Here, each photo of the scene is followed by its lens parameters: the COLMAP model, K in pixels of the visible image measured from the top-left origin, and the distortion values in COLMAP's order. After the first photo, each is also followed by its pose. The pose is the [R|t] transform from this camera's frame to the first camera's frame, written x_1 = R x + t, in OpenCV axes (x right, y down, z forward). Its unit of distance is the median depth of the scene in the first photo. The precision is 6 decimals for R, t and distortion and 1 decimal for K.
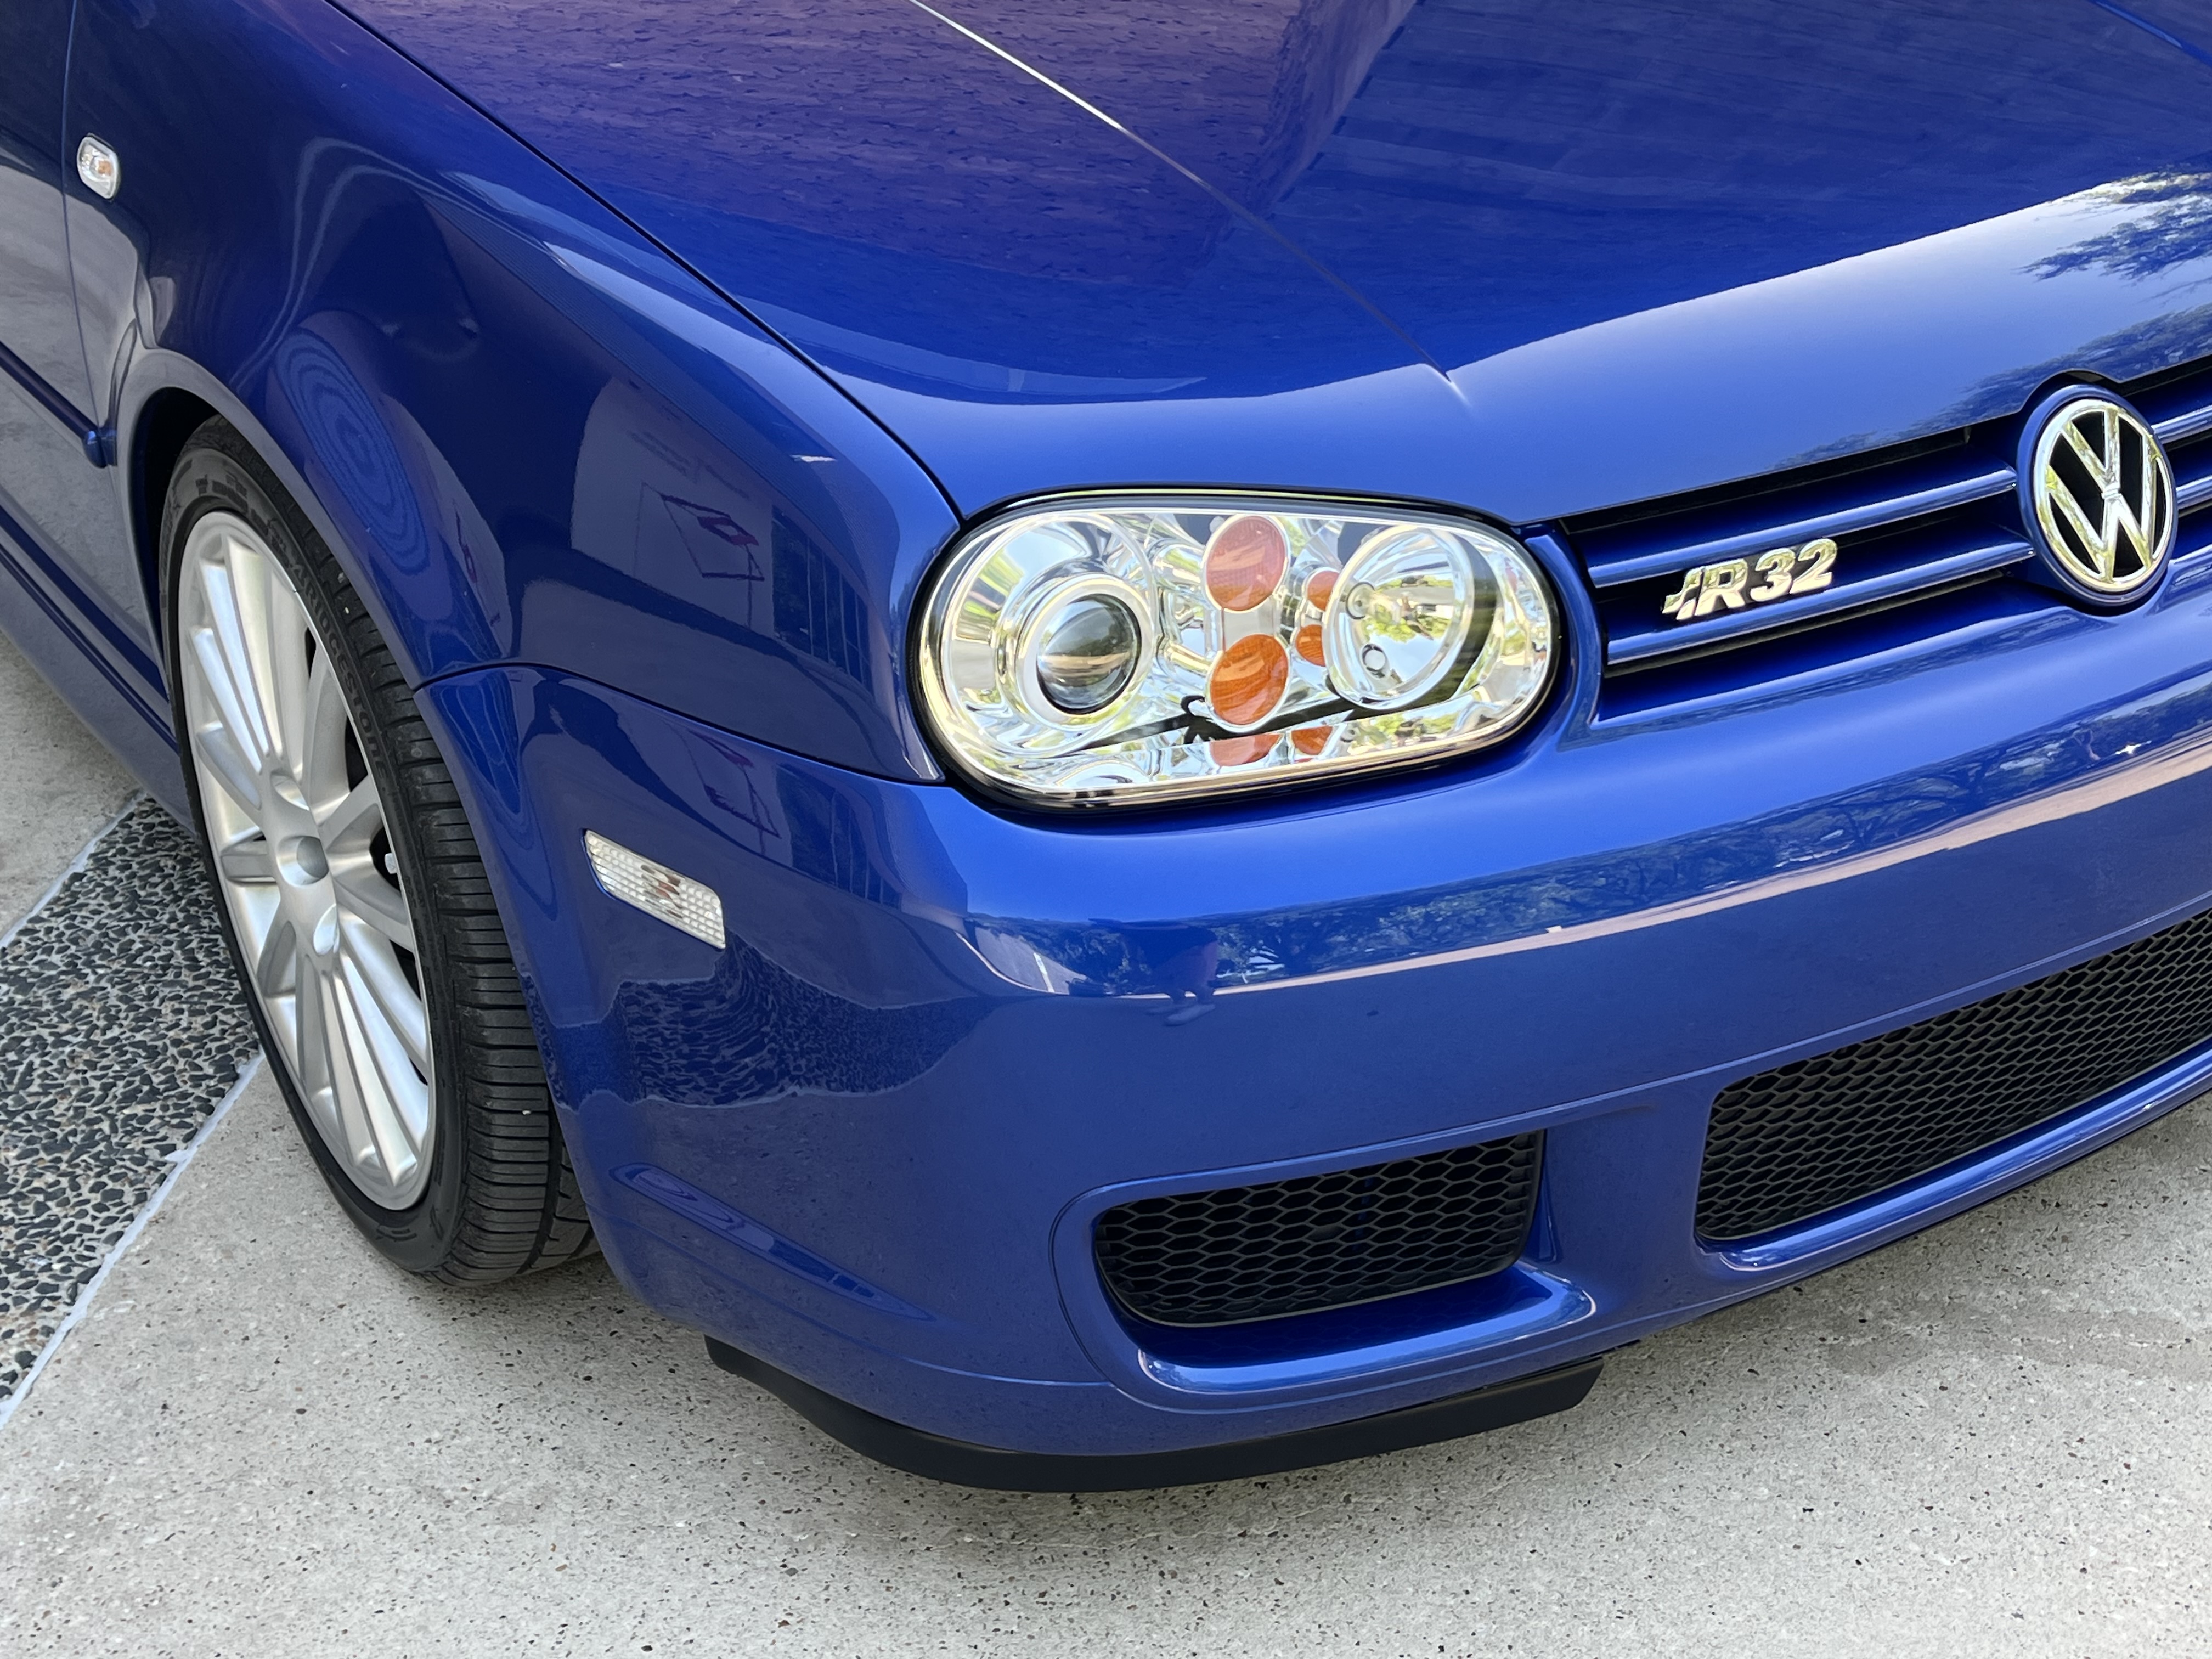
lens RADIAL K [[2760.7, 0, 1097.2], [0, 2760.7, 827.5], [0, 0, 1]] dist [0.025530, 0.000000]
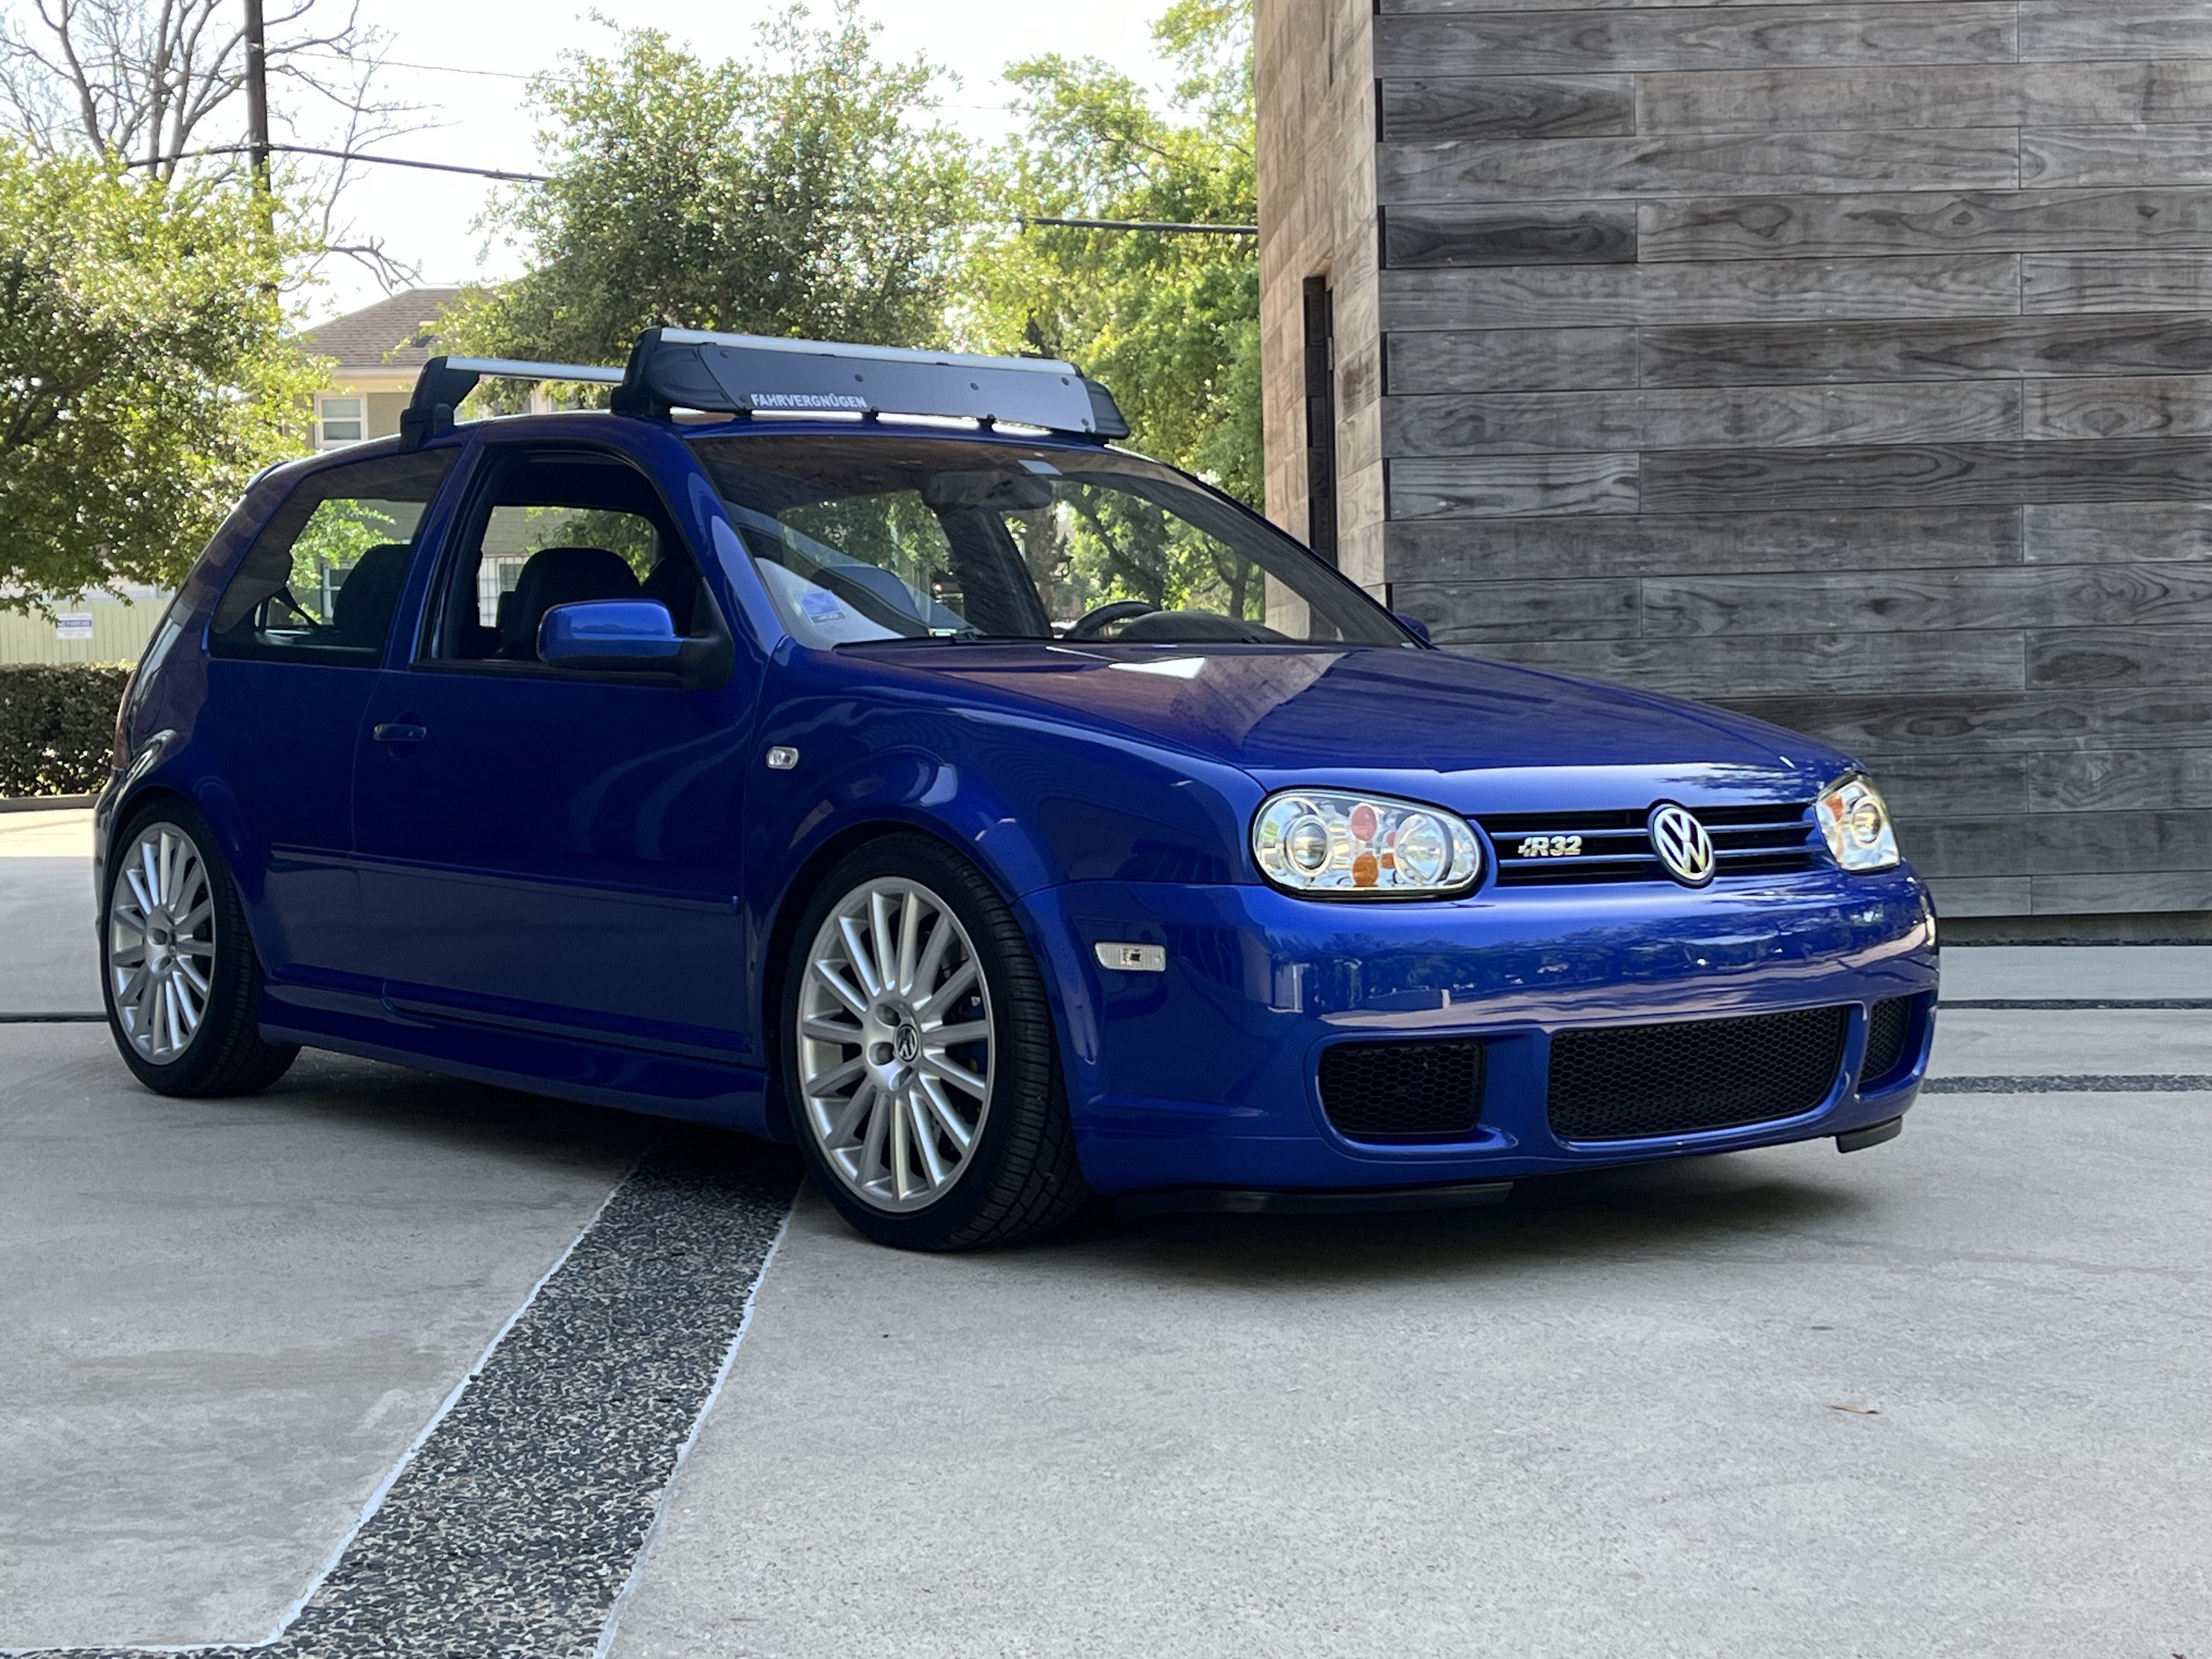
lens RADIAL K [[3288.2, 0, 1120.0], [0, 3288.2, 834.2], [0, 0, 1]] dist [0.072033, 0.000000]
pose [[0.993321, 0.018522, 0.113889, -0.522158], [0.029619, 0.913026, -0.406824, 1.154167], [-0.111519, 0.407481, 0.906379, -1.781056]]
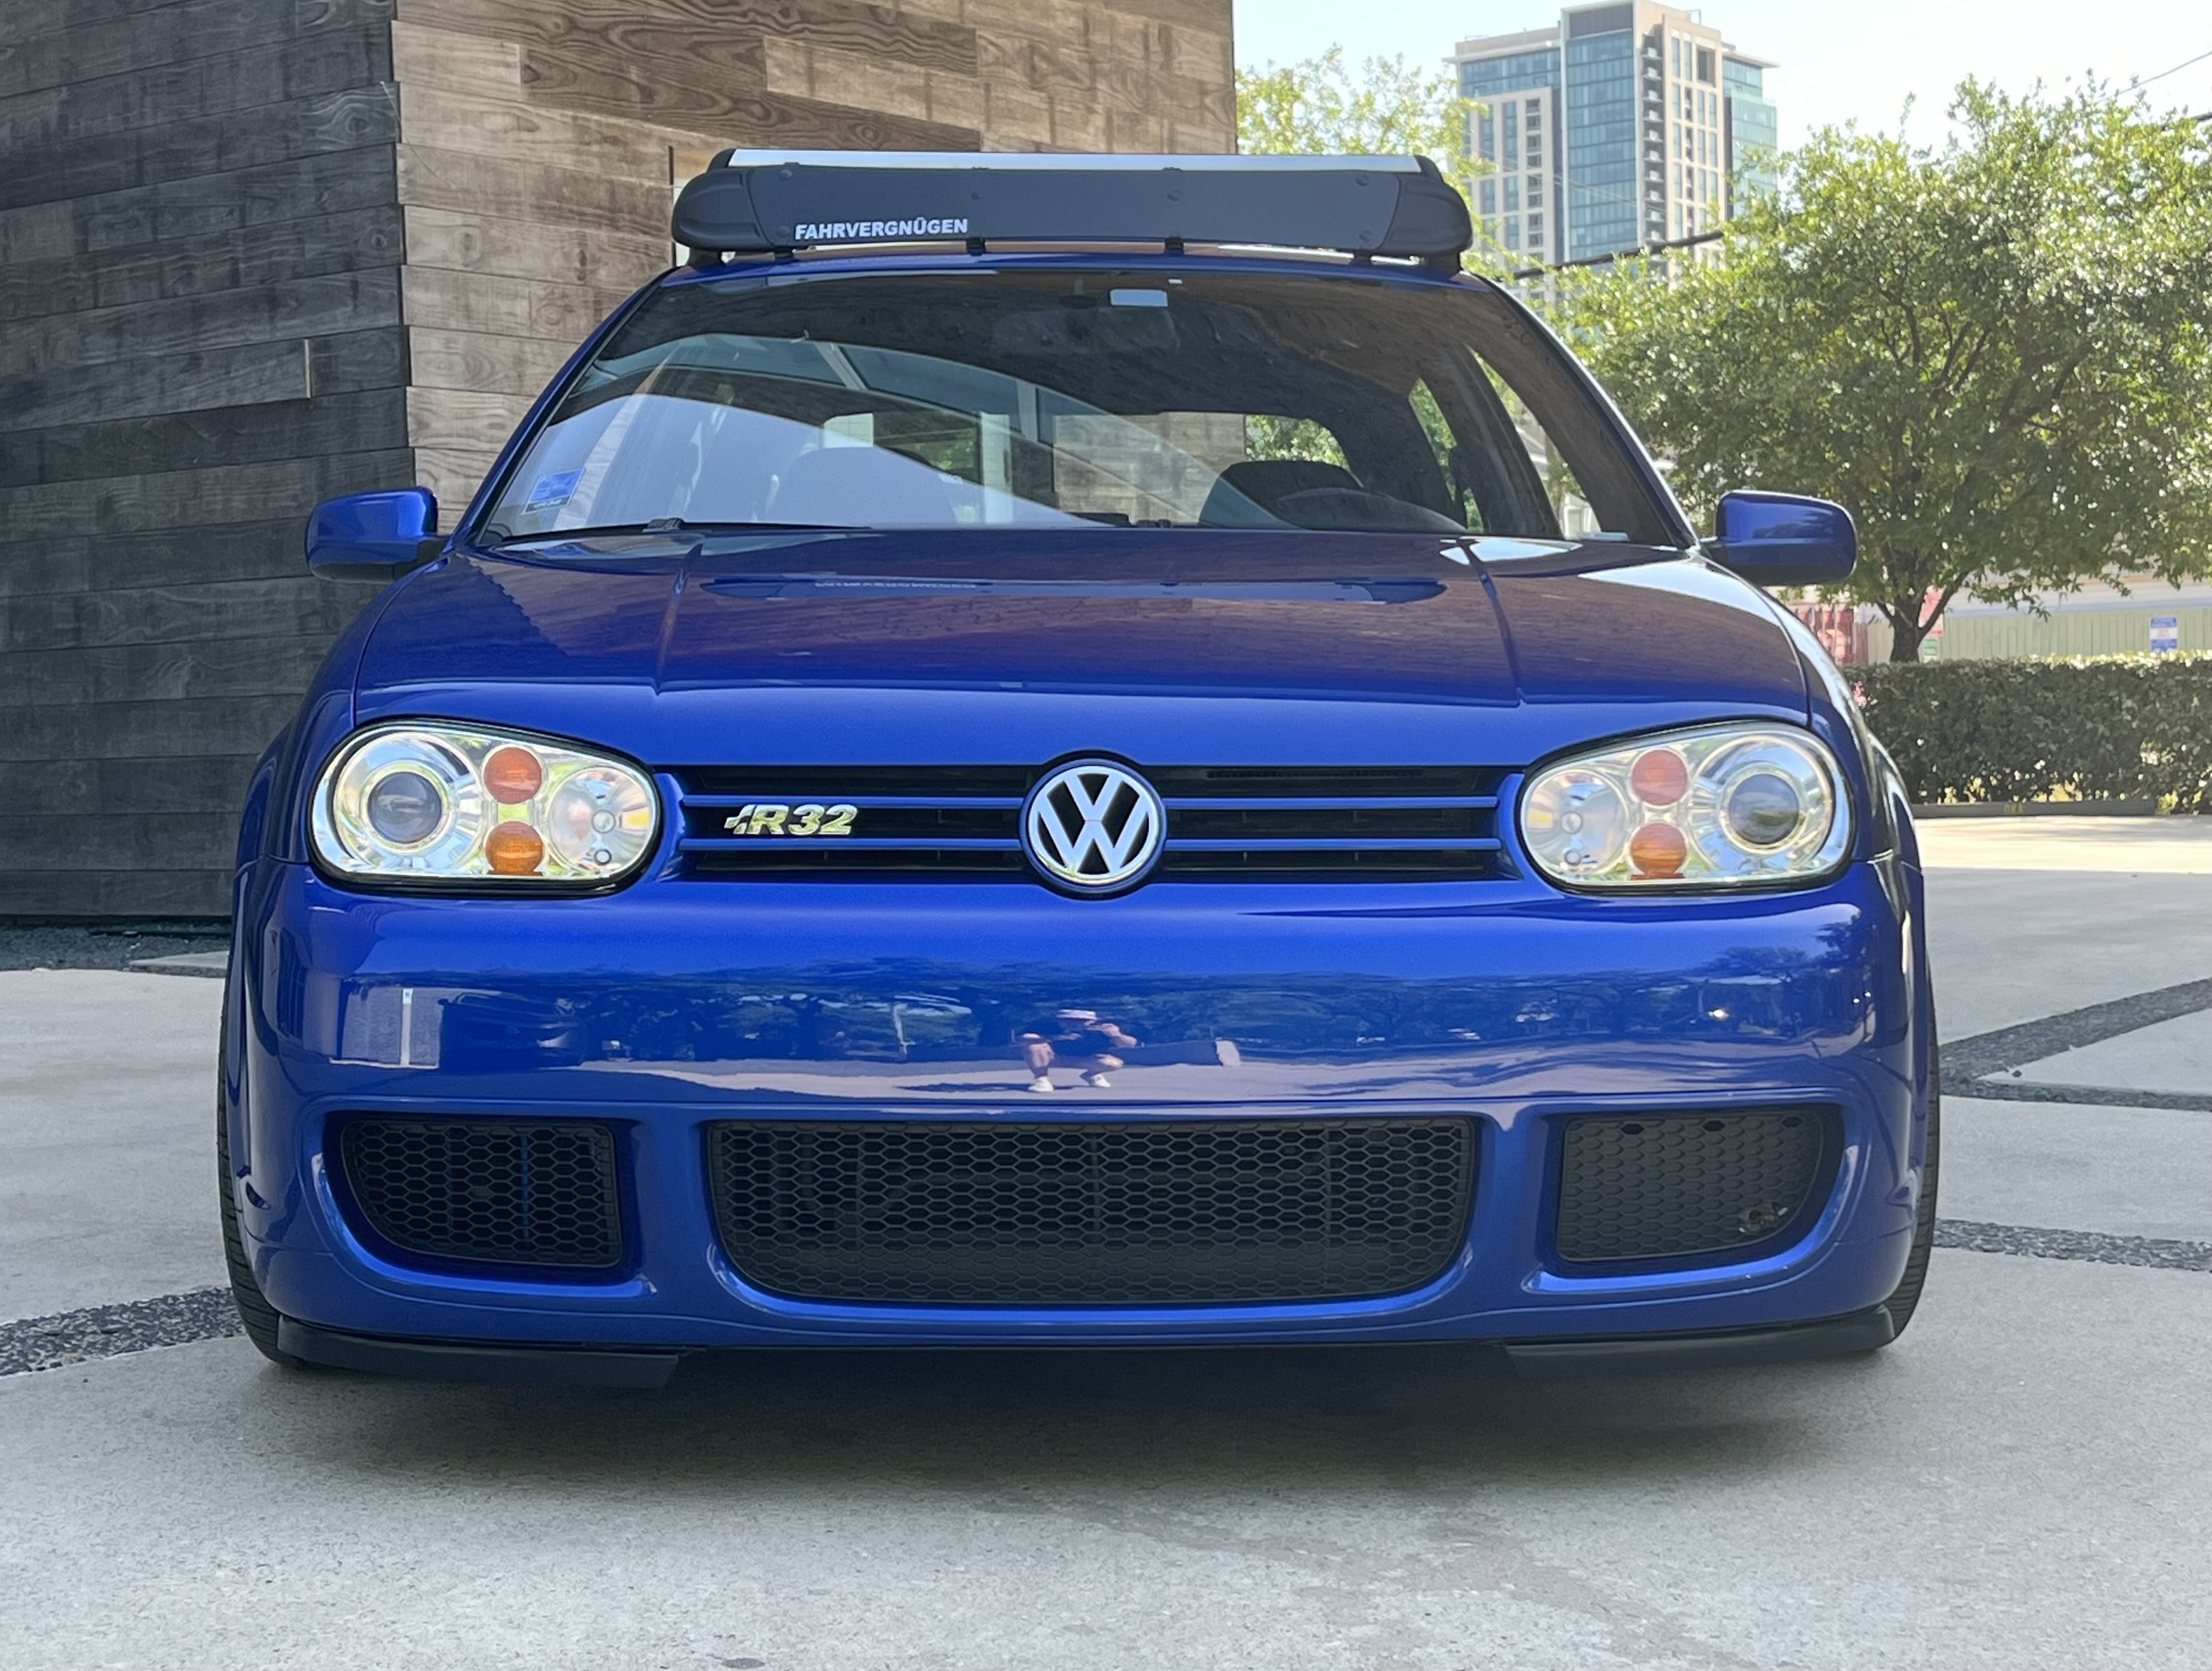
lens RADIAL K [[3541.3, 0, 1191.5], [0, 3541.3, 920.1], [0, 0, 1]] dist [0.081408, 0.000000]
pose [[0.852652, 0.056876, -0.519375, 1.510647], [-0.252812, 0.914851, -0.314854, 0.555009], [0.457243, 0.399765, 0.794429, -0.511339]]
